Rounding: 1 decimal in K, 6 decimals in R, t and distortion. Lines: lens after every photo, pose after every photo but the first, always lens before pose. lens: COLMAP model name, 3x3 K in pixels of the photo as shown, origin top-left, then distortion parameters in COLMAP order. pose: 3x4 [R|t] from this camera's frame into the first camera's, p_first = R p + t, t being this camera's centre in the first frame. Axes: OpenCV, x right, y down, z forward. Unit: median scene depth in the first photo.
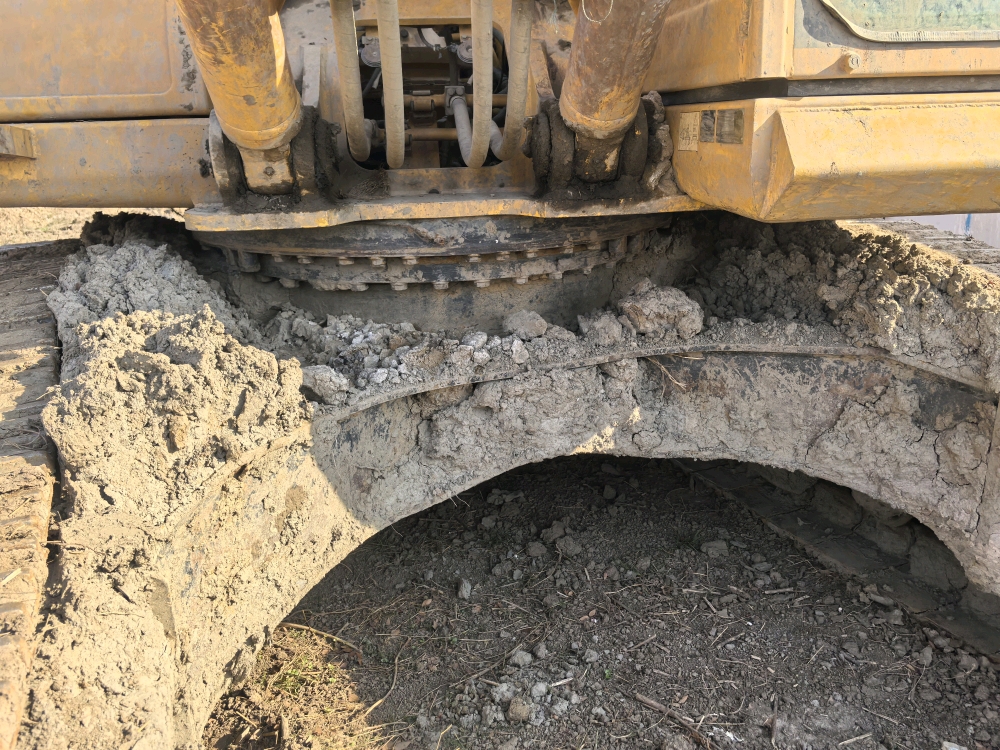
lens RADIAL K [[811.7, 0, 501.9], [0, 811.7, 398.8], [0, 0, 1]] dist [0.067908, -0.131909]
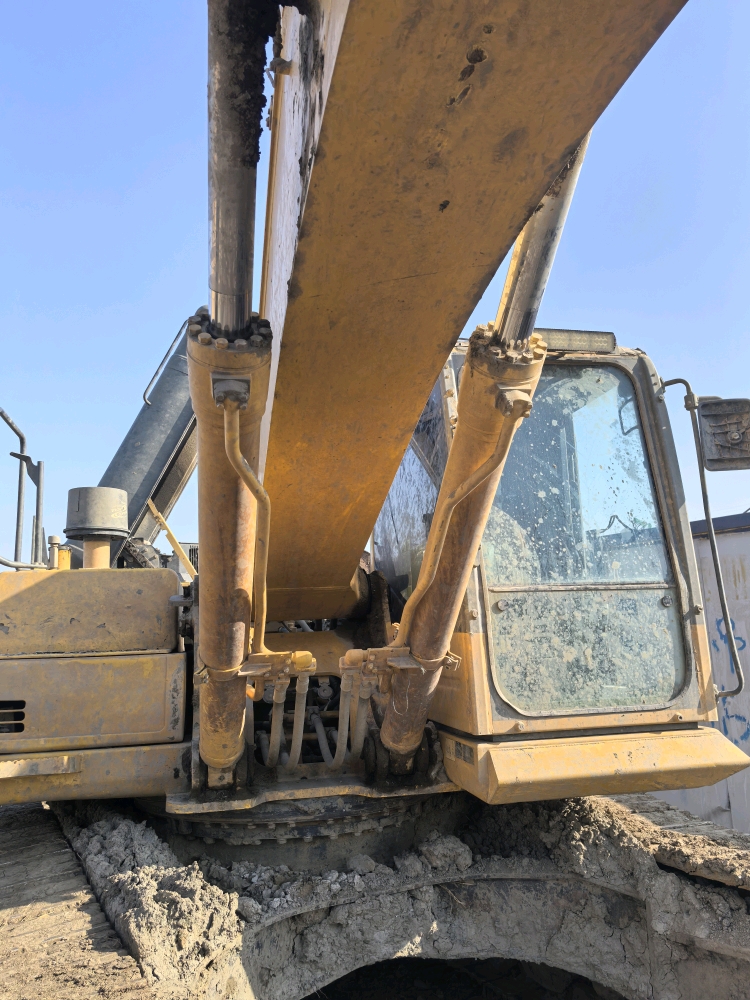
lens RADIAL K [[811.7, 0, 381.3], [0, 811.7, 504.1], [0, 0, 1]] dist [0.067908, -0.131909]
pose [[0.995080, 0.010279, 0.098535, -0.100543], [0.037330, 0.882388, -0.469039, 0.040030], [-0.091767, 0.470410, 0.877663, -0.760991]]
